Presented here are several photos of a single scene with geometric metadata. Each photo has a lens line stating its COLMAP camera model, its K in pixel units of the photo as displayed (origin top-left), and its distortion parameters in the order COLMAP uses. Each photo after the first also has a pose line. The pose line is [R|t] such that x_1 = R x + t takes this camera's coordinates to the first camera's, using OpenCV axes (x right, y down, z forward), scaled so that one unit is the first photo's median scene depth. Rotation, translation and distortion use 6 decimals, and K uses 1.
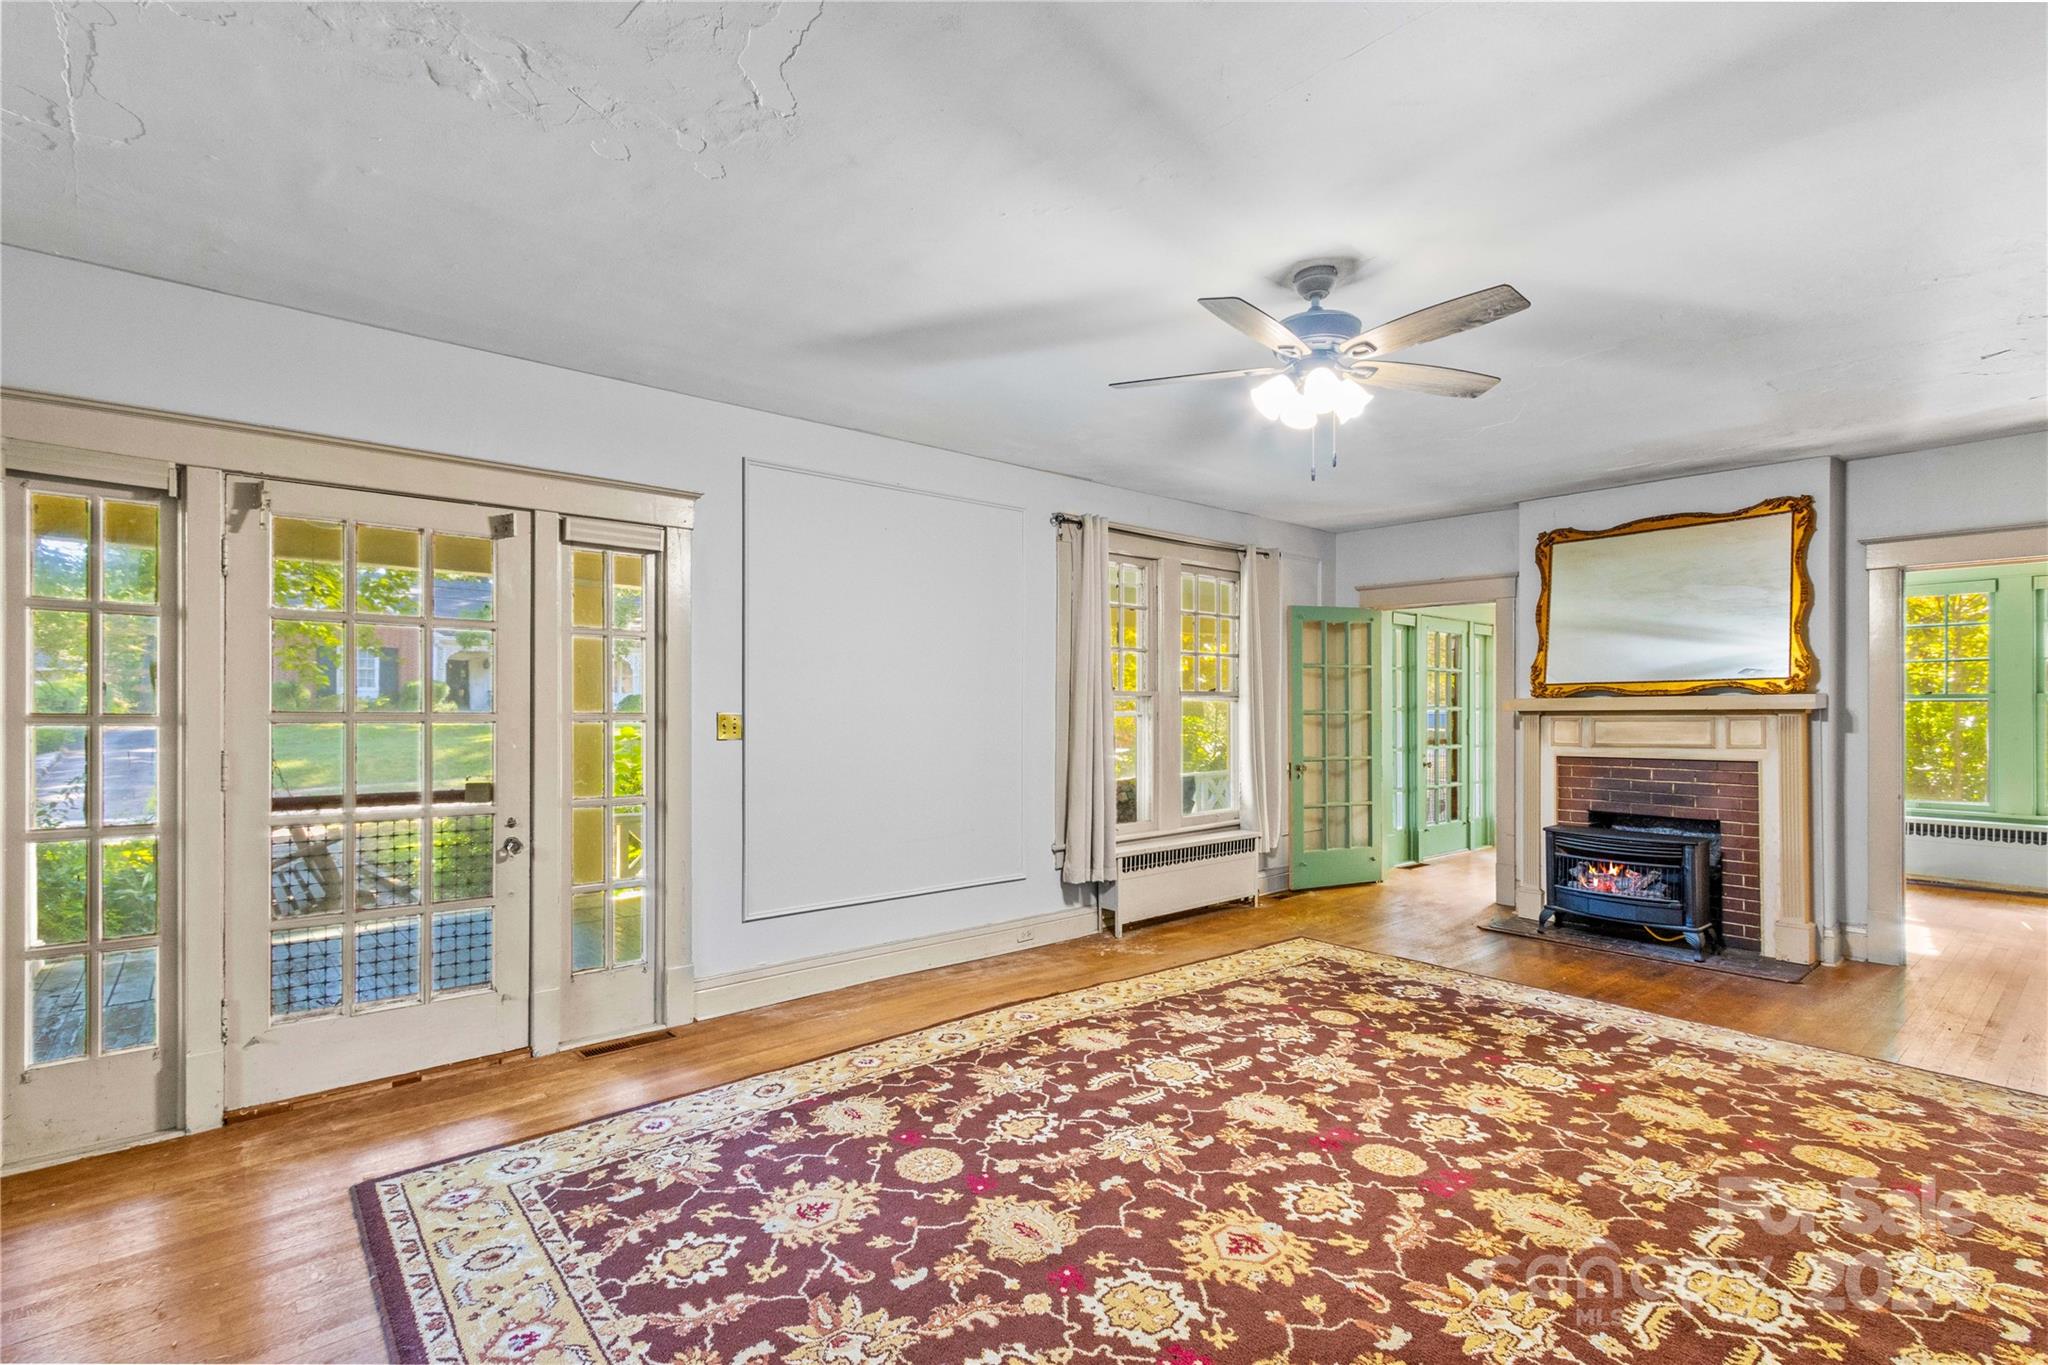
lens RADIAL K [[954.8, 0, 1021.4], [0, 954.8, 694.7], [0, 0, 1]] dist [0.002094, 0.000176]
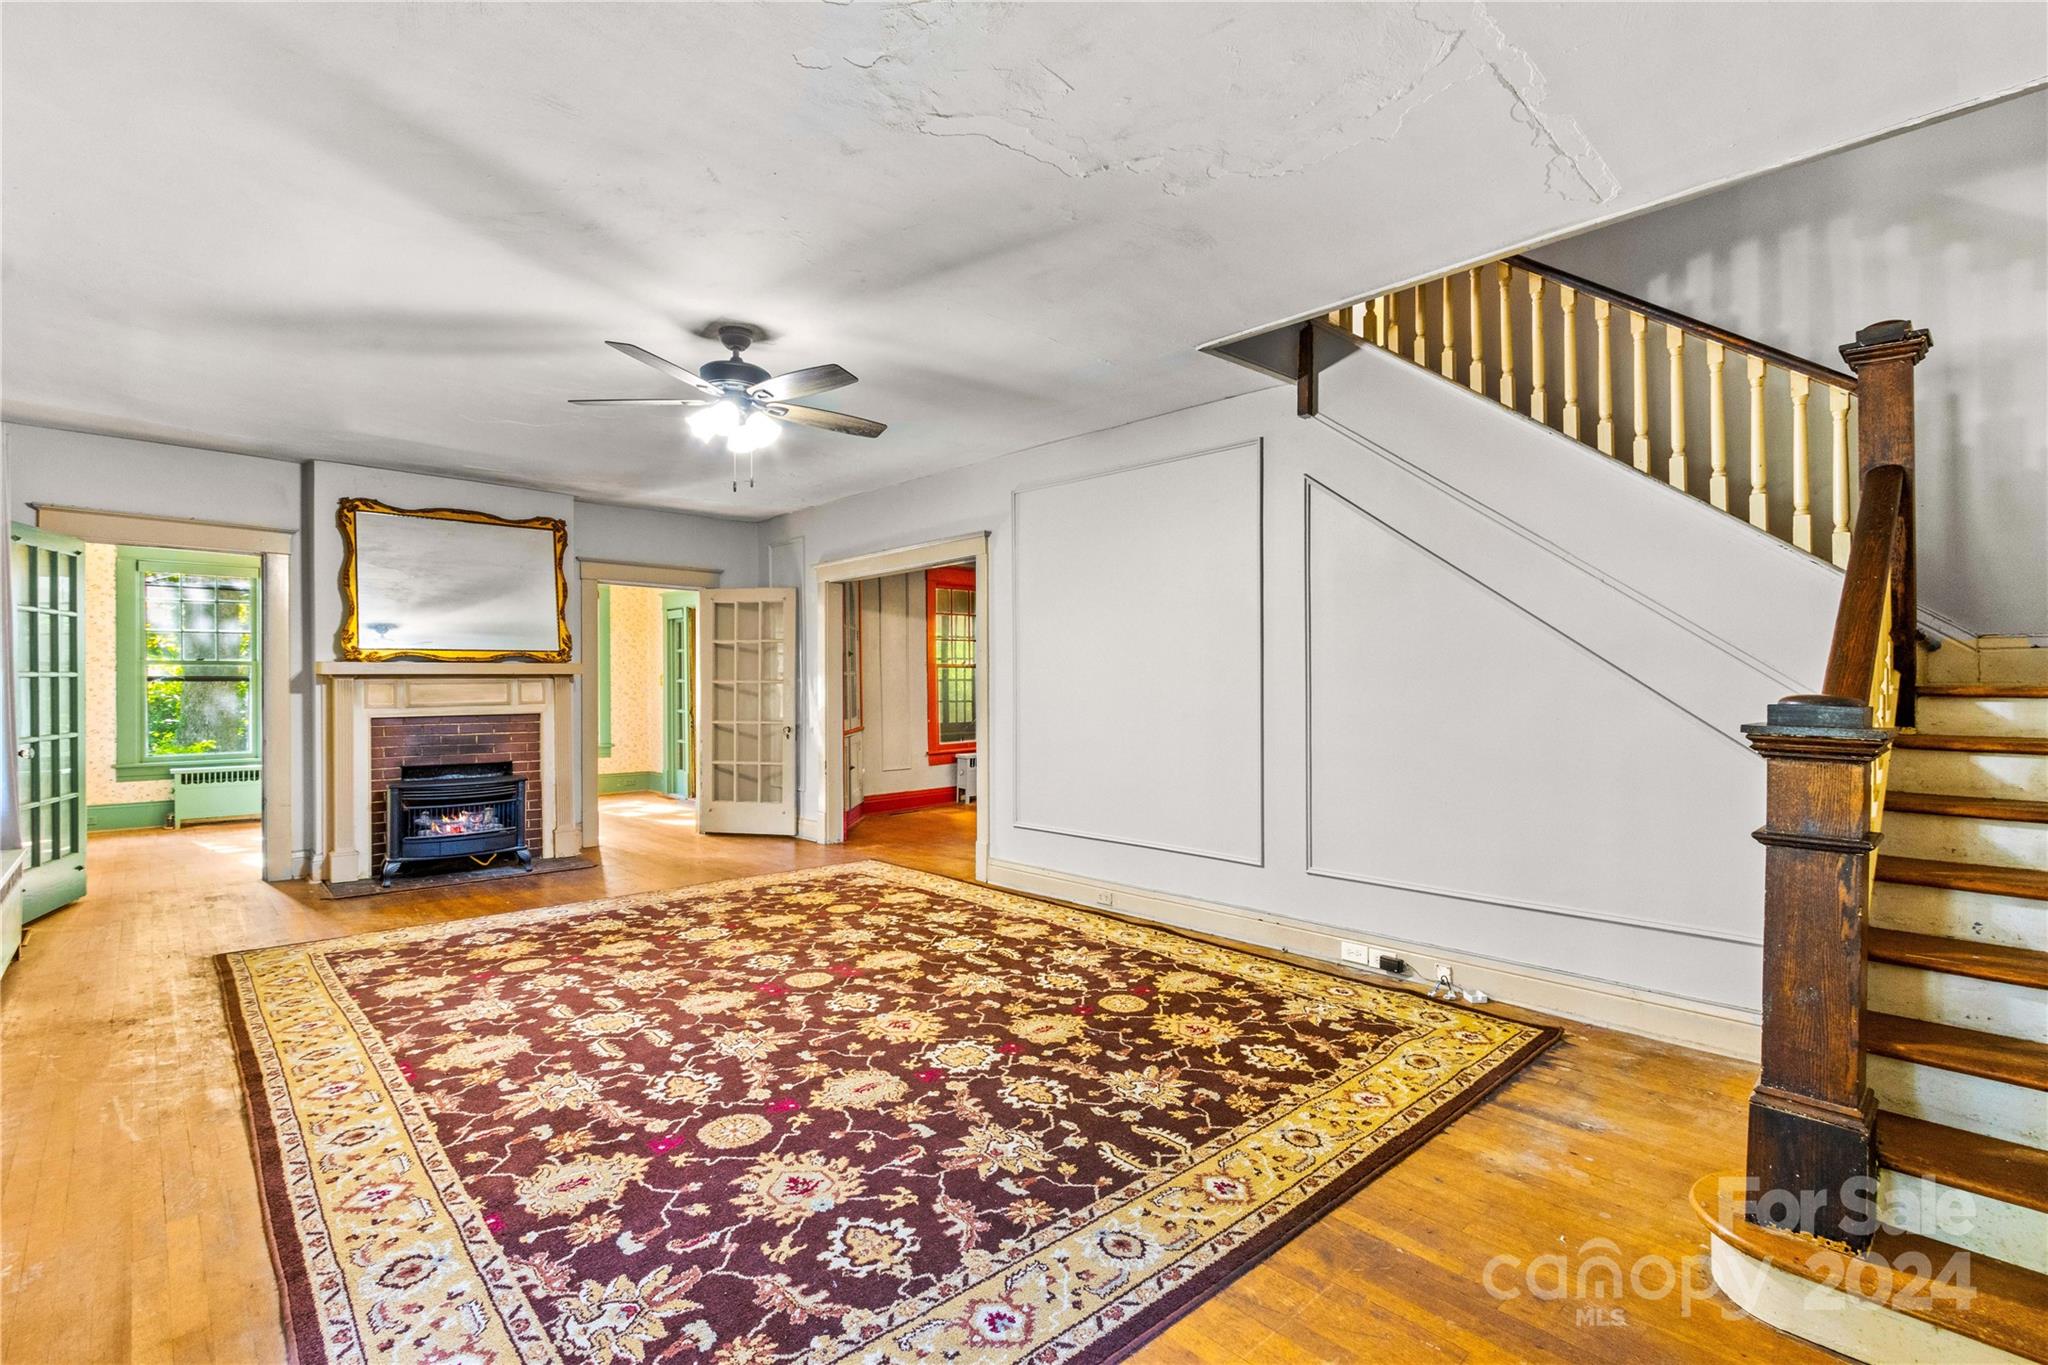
lens RADIAL K [[920.6, 0, 1049.9], [0, 920.6, 611.0], [0, 0, 1]] dist [-0.061909, 0.039484]
pose [[-0.063987, 0.074069, 0.995198, -0.908320], [-0.012165, 0.997110, -0.074993, 0.023615], [-0.997877, -0.016905, -0.062901, 0.630762]]
